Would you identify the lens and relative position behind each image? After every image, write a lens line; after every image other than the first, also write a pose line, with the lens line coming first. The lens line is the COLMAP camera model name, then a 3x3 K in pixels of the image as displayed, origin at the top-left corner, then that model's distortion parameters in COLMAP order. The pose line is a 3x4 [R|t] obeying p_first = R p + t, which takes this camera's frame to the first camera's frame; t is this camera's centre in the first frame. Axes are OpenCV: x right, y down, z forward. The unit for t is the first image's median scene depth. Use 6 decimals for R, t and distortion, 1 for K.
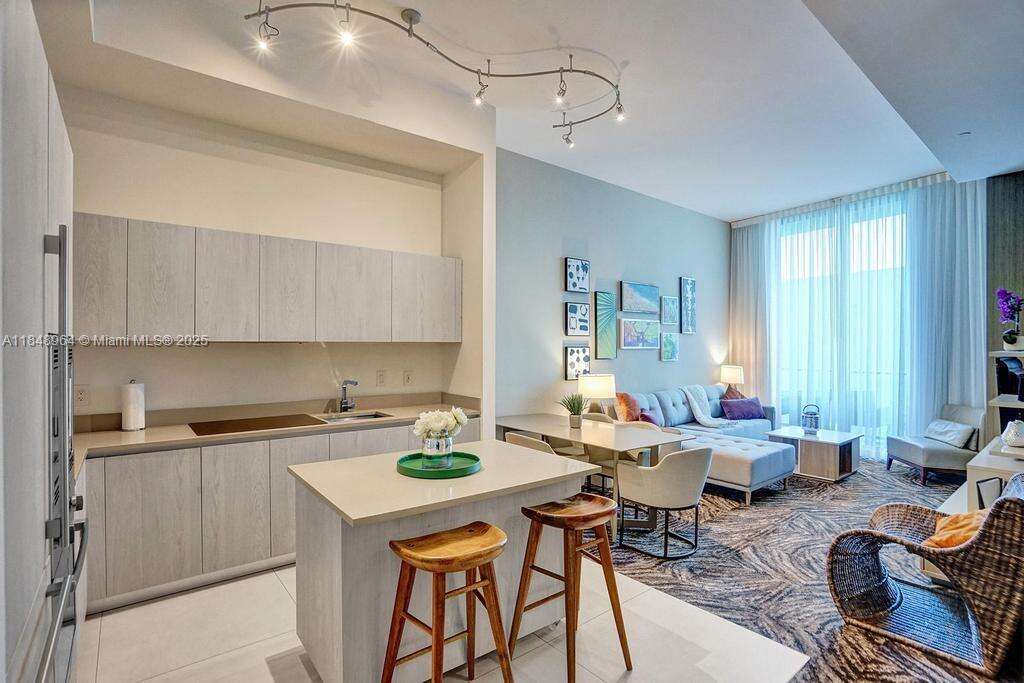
lens RADIAL K [[495.1, 0, 505.8], [0, 495.1, 342.4], [0, 0, 1]] dist [-0.056439, 0.025752]
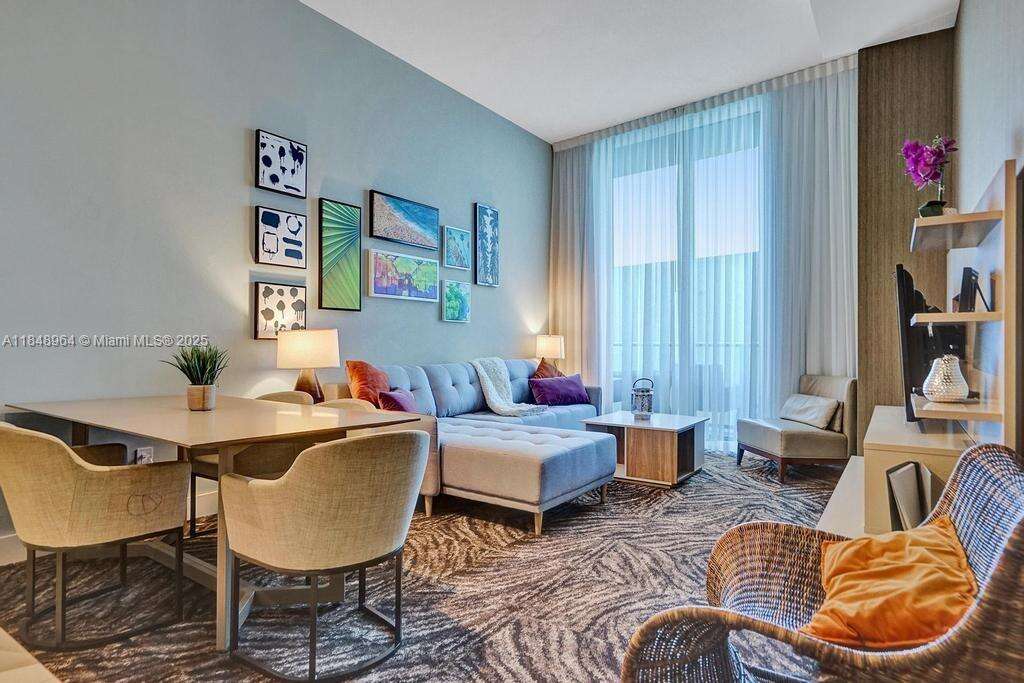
lens RADIAL K [[565.3, 0, 497.9], [0, 565.3, 347.6], [0, 0, 1]] dist [-0.045899, 0.027651]
pose [[0.963040, -0.003119, 0.269341, 0.307621], [0.001390, 0.999977, 0.006609, 0.115842], [-0.269356, -0.005990, 0.963022, 0.405013]]
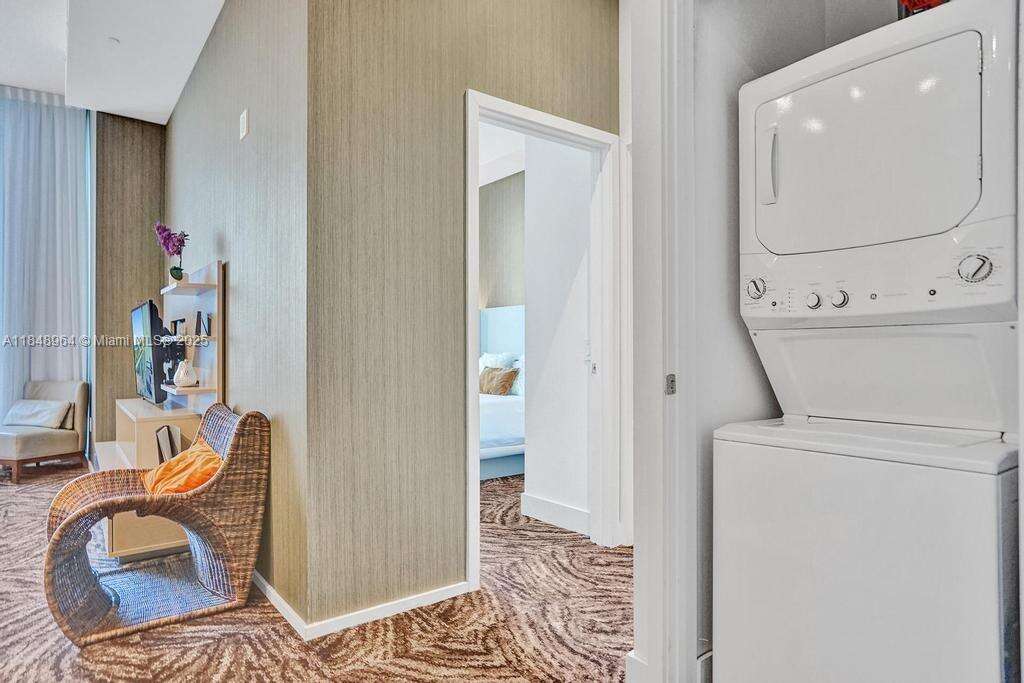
lens RADIAL K [[616.5, 0, 512.0], [0, 616.5, 341.5], [0, 0, 1]] dist [-0.002982, 0.003711]
pose [[0.038674, 0.010495, 0.999197, -0.093588], [0.001320, 0.999943, -0.010554, 0.109347], [-0.999251, 0.001727, 0.038658, 0.240402]]
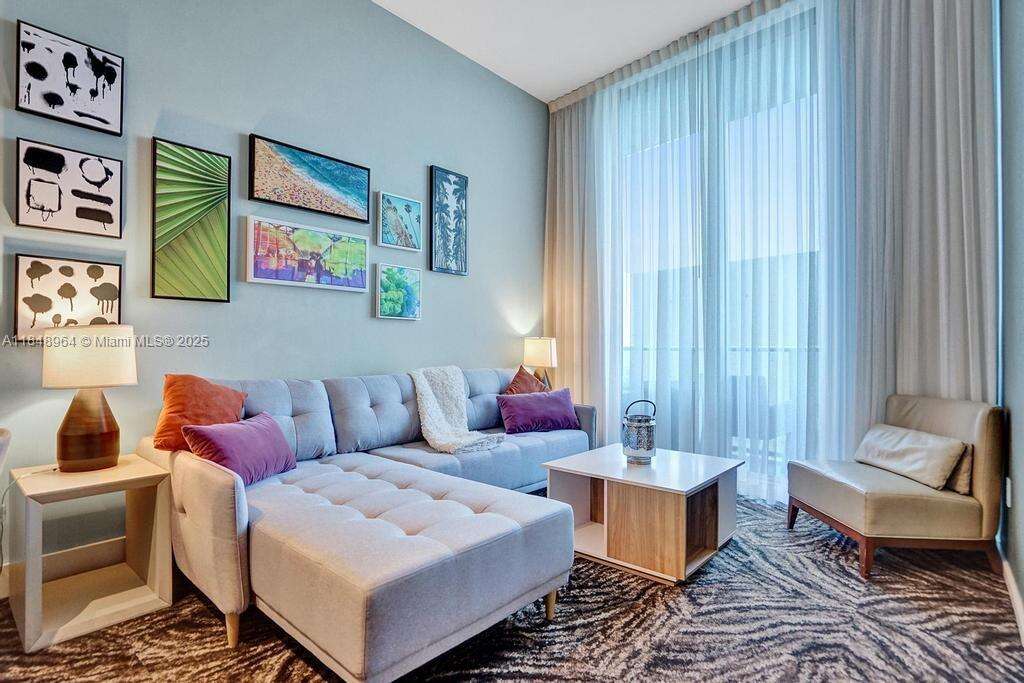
lens RADIAL K [[507.2, 0, 506.4], [0, 507.2, 345.8], [0, 0, 1]] dist [-0.042611, 0.021314]
pose [[0.985394, 0.000287, 0.170290, 0.611721], [-0.000087, 0.999999, -0.001183, 0.112787], [-0.170290, 0.001151, 0.985393, 0.794219]]
